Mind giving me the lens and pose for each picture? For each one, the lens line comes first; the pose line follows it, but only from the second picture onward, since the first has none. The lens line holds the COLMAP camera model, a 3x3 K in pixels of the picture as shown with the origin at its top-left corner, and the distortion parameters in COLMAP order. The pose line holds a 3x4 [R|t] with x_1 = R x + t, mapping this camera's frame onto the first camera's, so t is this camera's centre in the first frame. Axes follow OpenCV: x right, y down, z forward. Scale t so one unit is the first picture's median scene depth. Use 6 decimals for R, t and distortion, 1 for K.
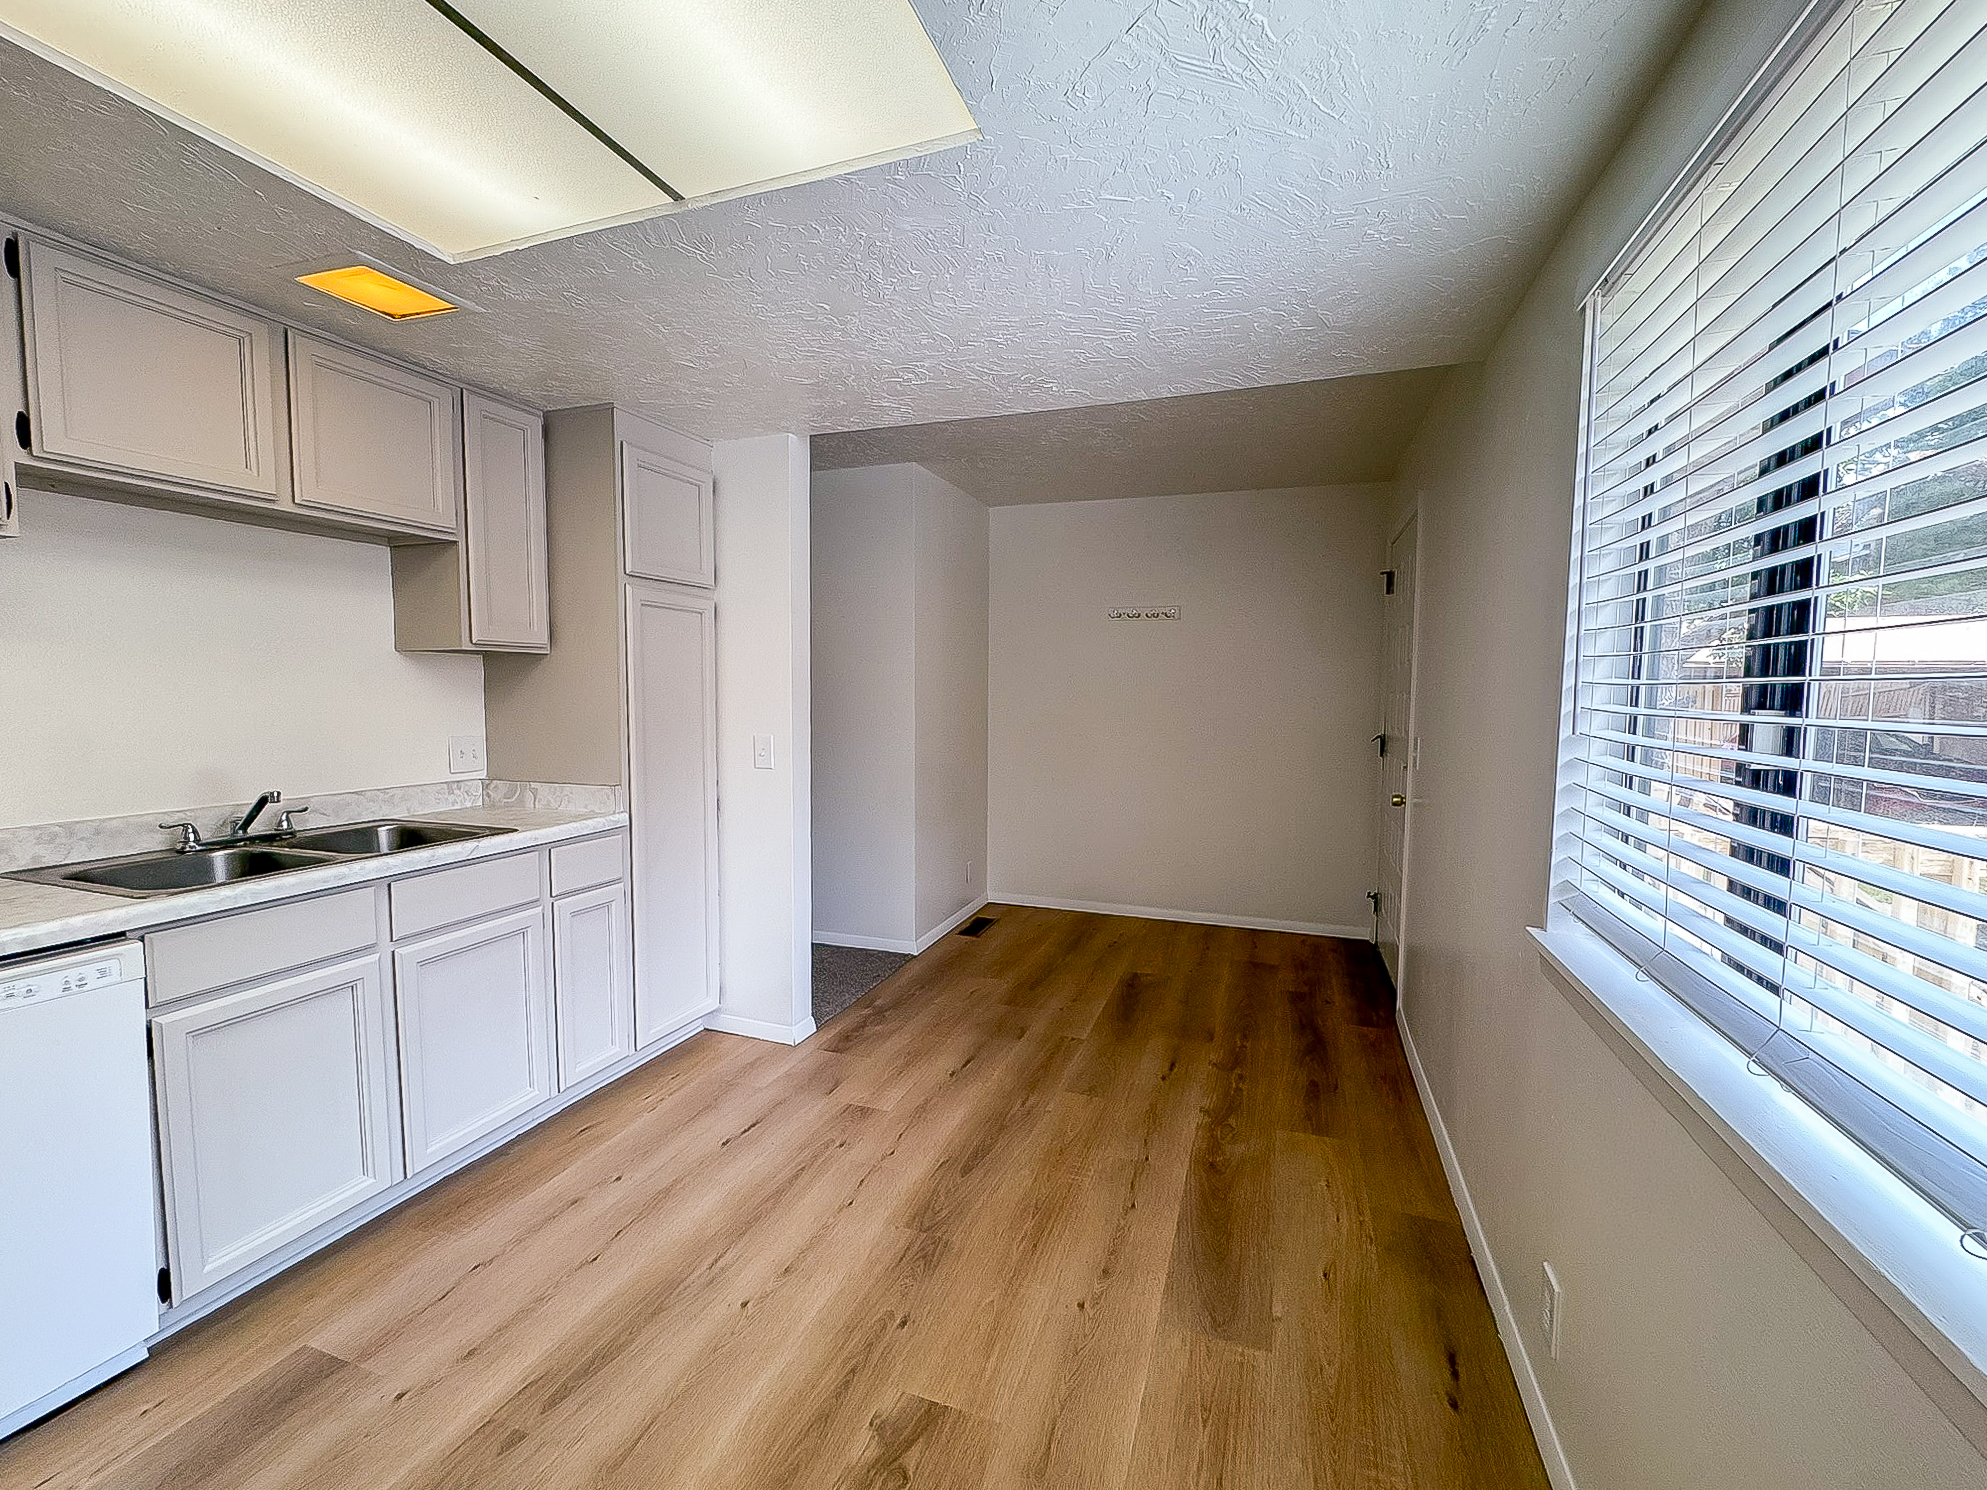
lens RADIAL K [[792.8, 0, 1006.0], [0, 792.8, 746.3], [0, 0, 1]] dist [-0.008409, 0.000389]
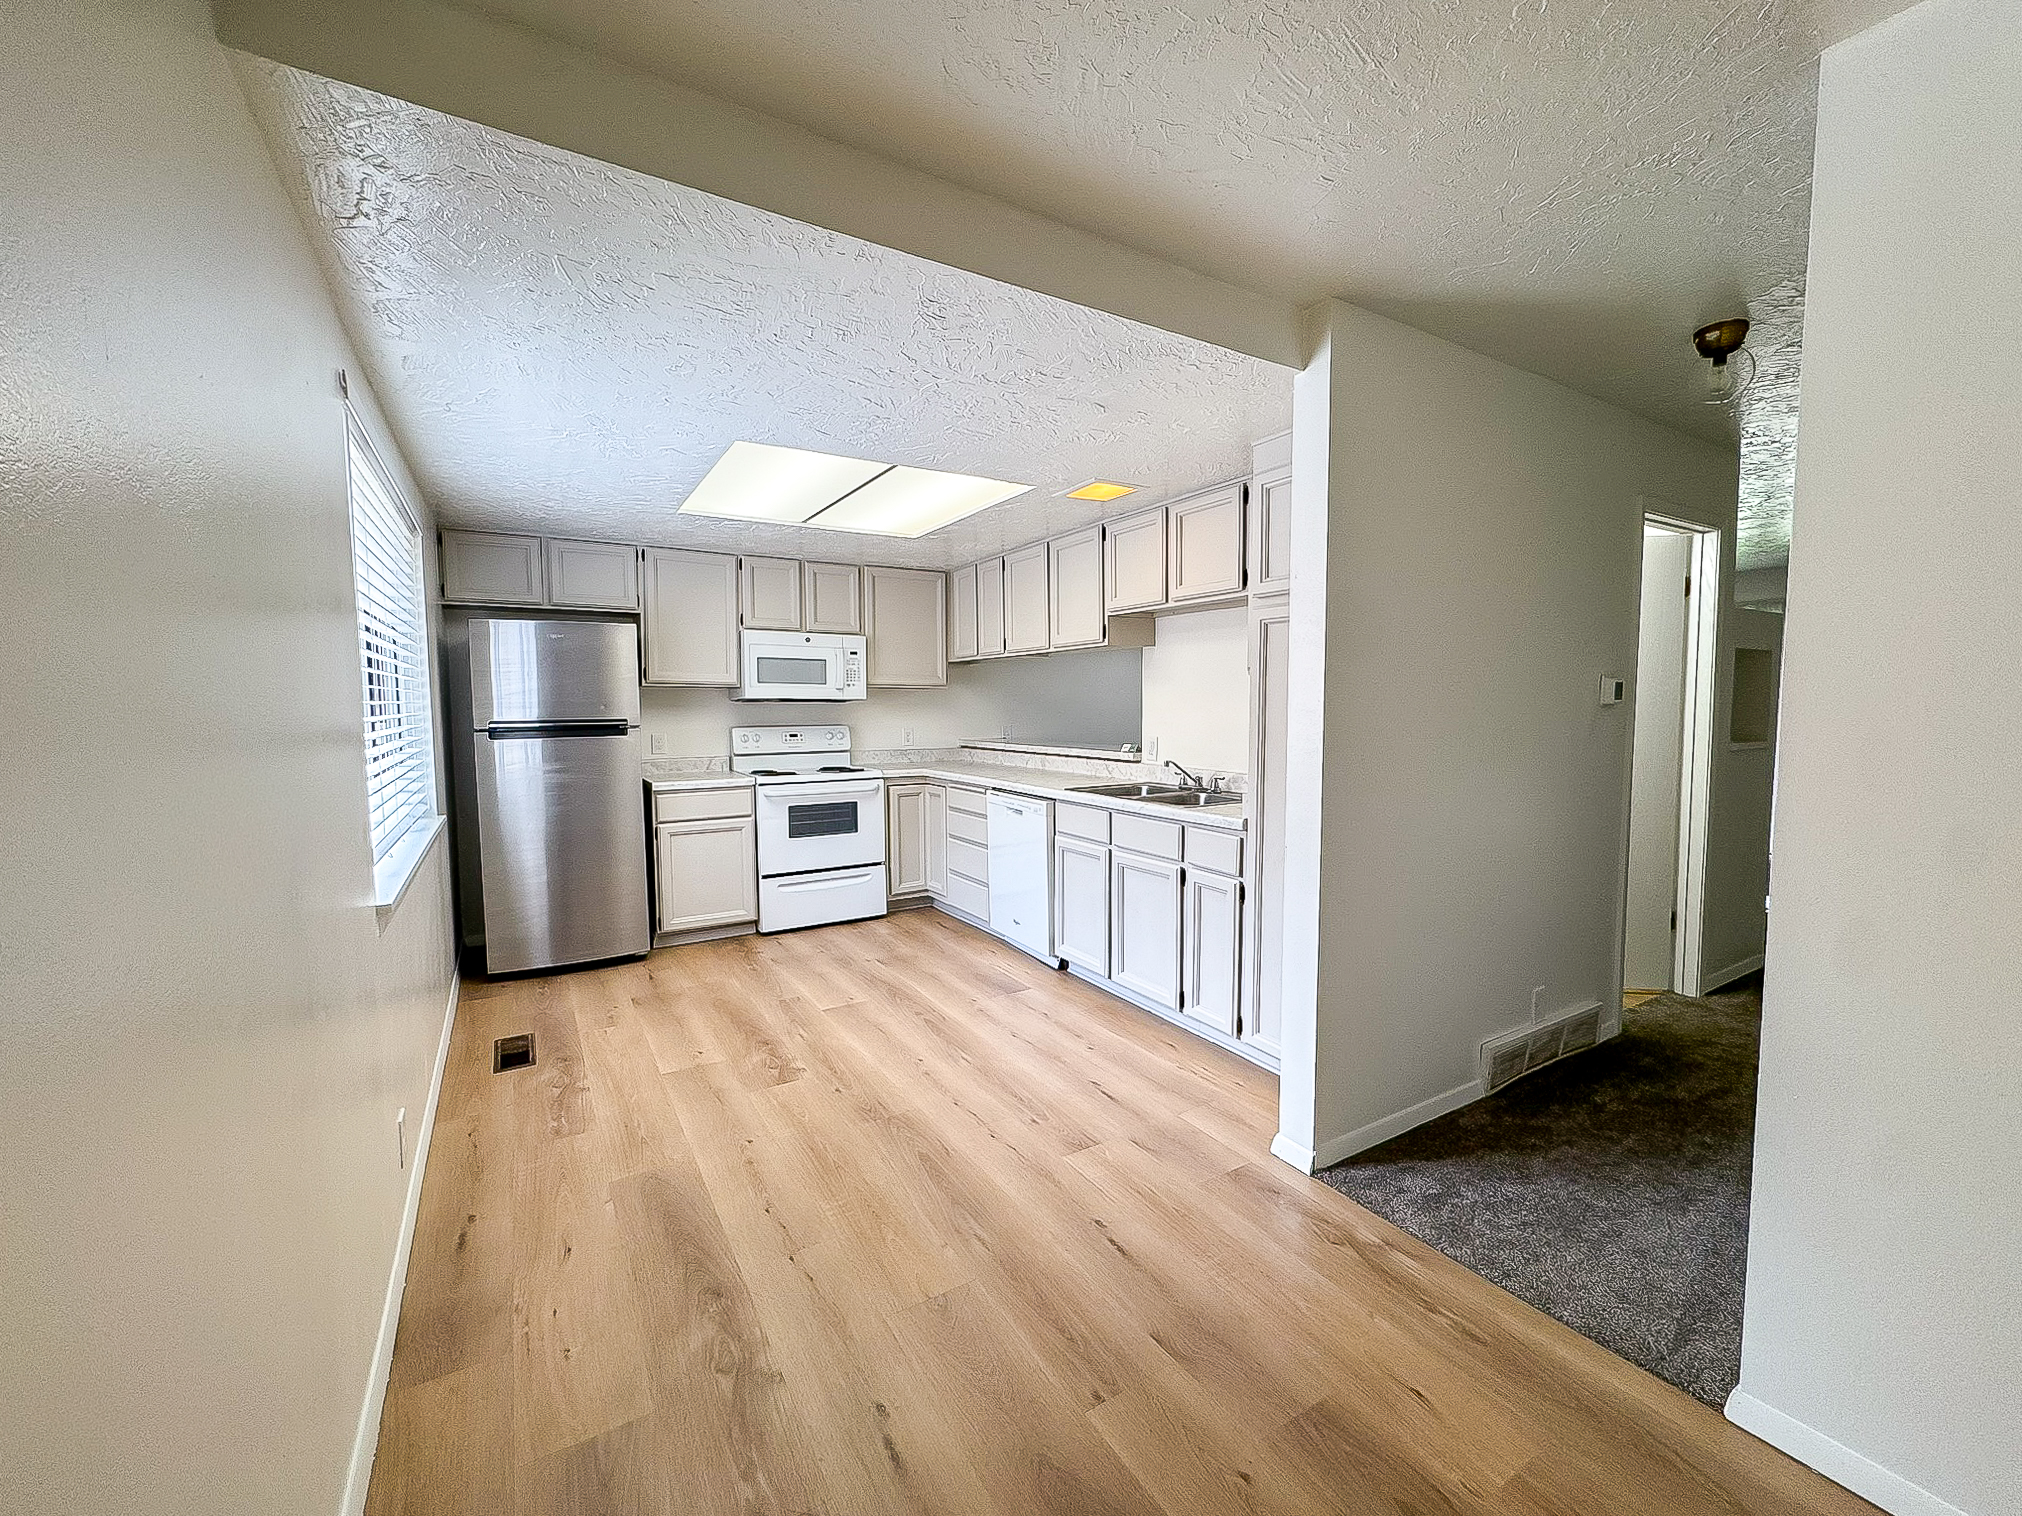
lens RADIAL K [[806.8, 0, 1005.2], [0, 806.8, 757.6], [0, 0, 1]] dist [-0.008409, 0.000389]
pose [[-0.635614, 0.050039, -0.770384, 0.660676], [-0.055008, 0.992425, 0.109846, -0.117723], [0.770045, 0.112197, -0.628047, 1.634187]]
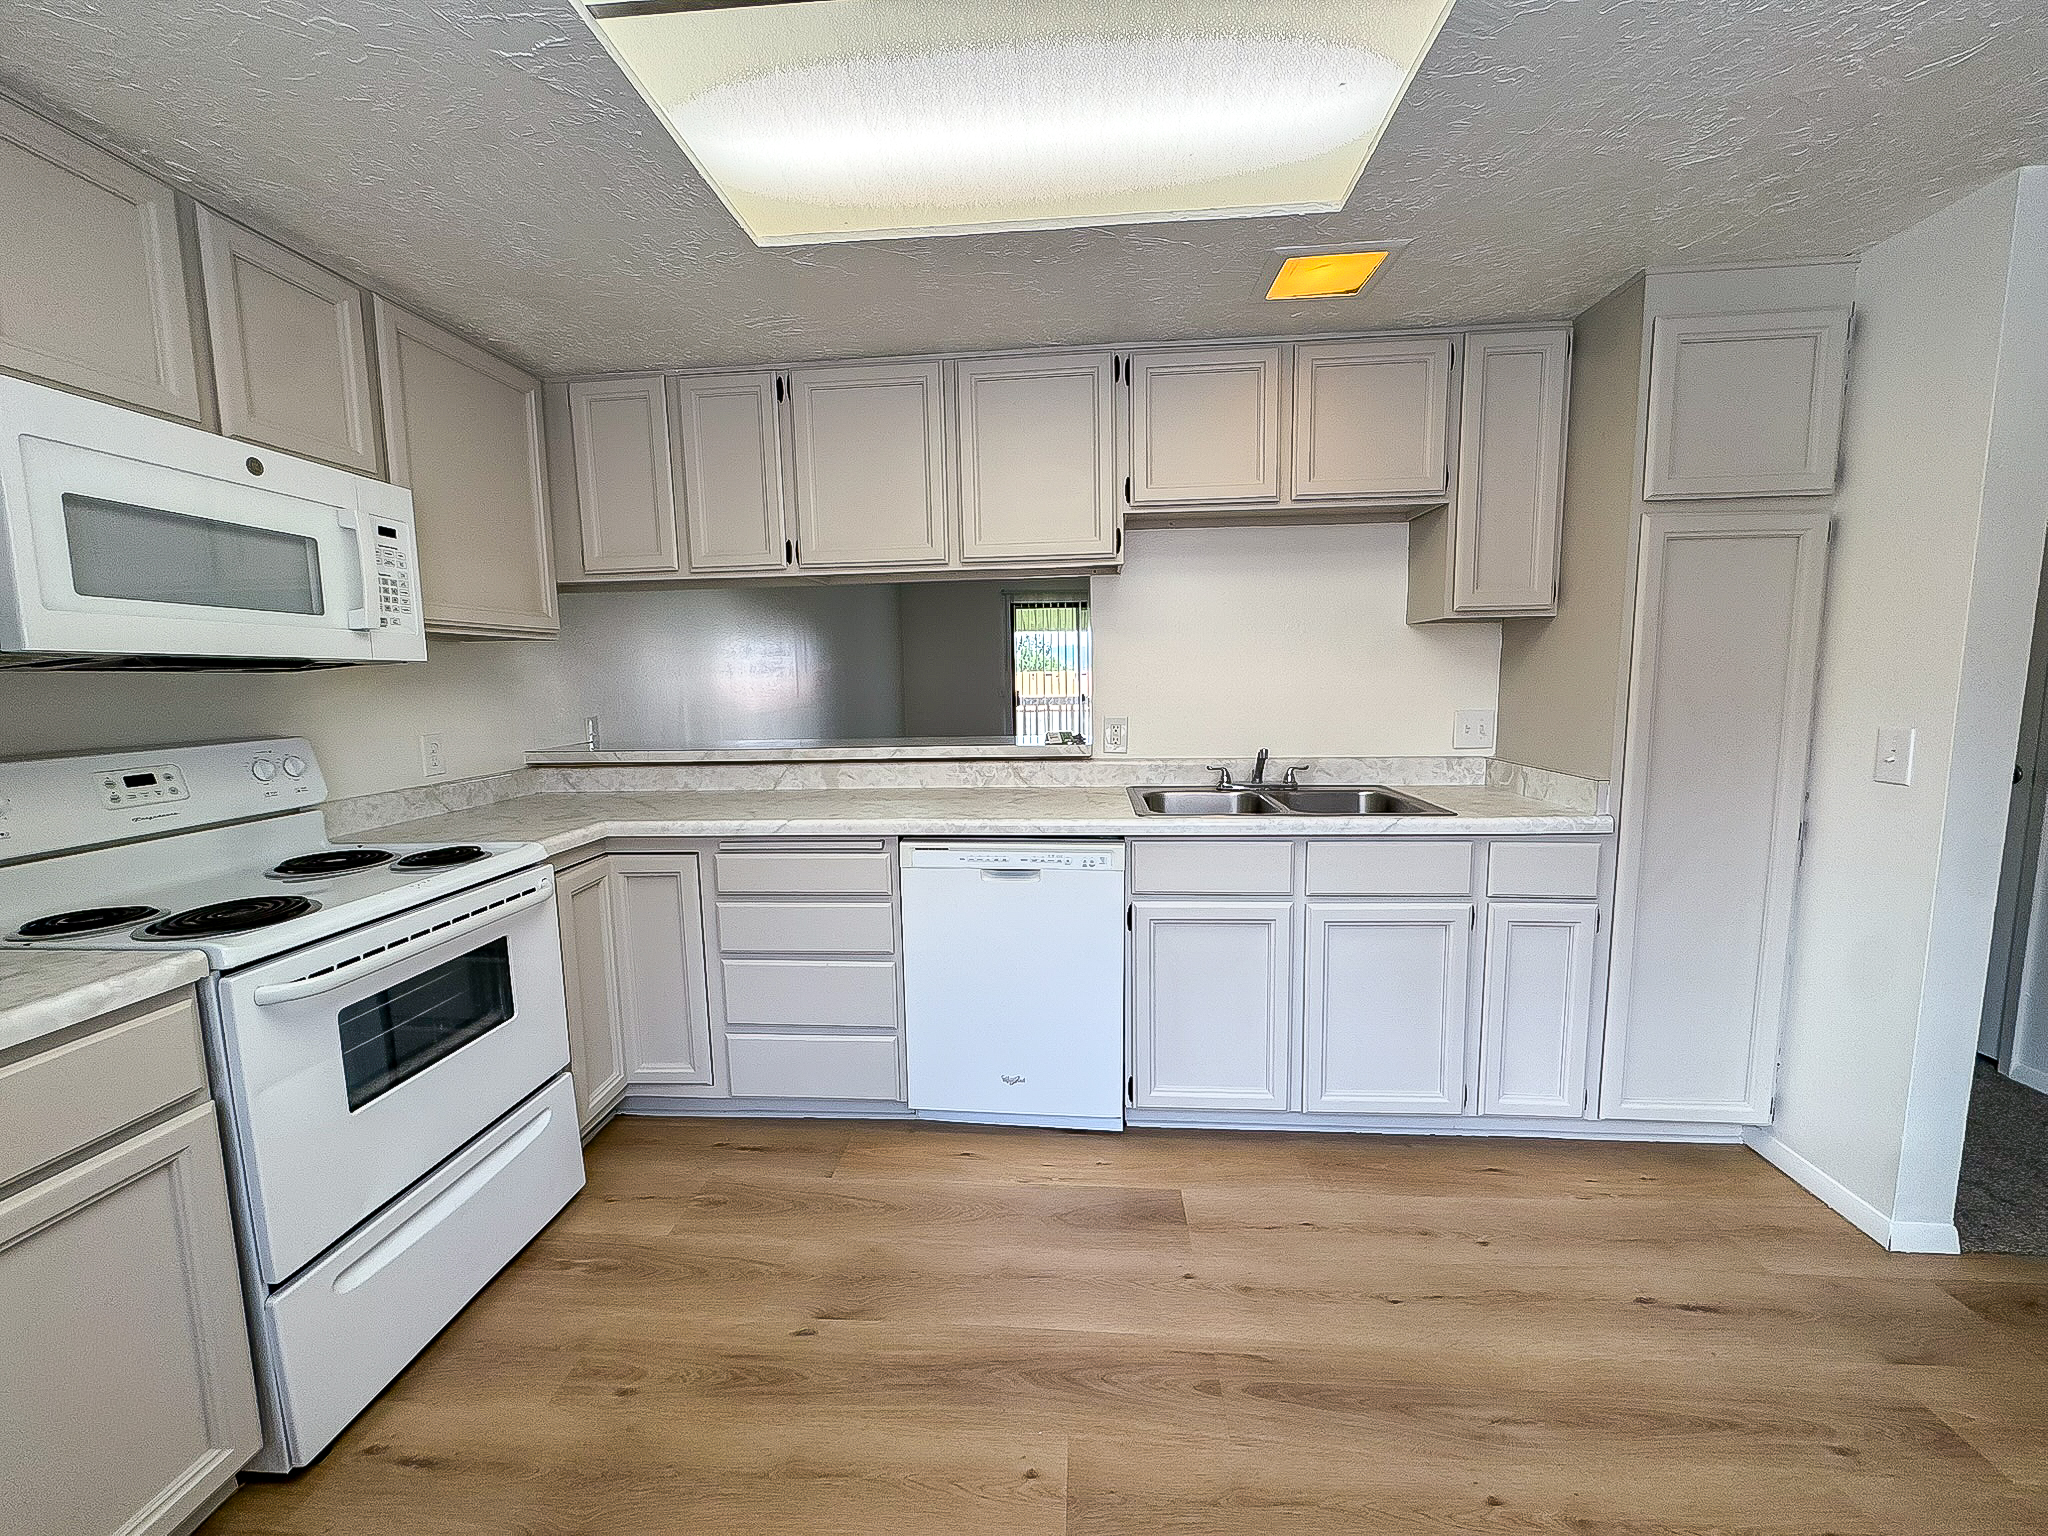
lens RADIAL K [[817.1, 0, 1029.3], [0, 817.1, 768.6], [0, 0, 1]] dist [-0.008409, 0.000389]
pose [[0.257650, 0.102736, -0.960761, 0.151608], [-0.050136, 0.994413, 0.092890, -0.009095], [0.964937, 0.024235, 0.261361, 0.277800]]
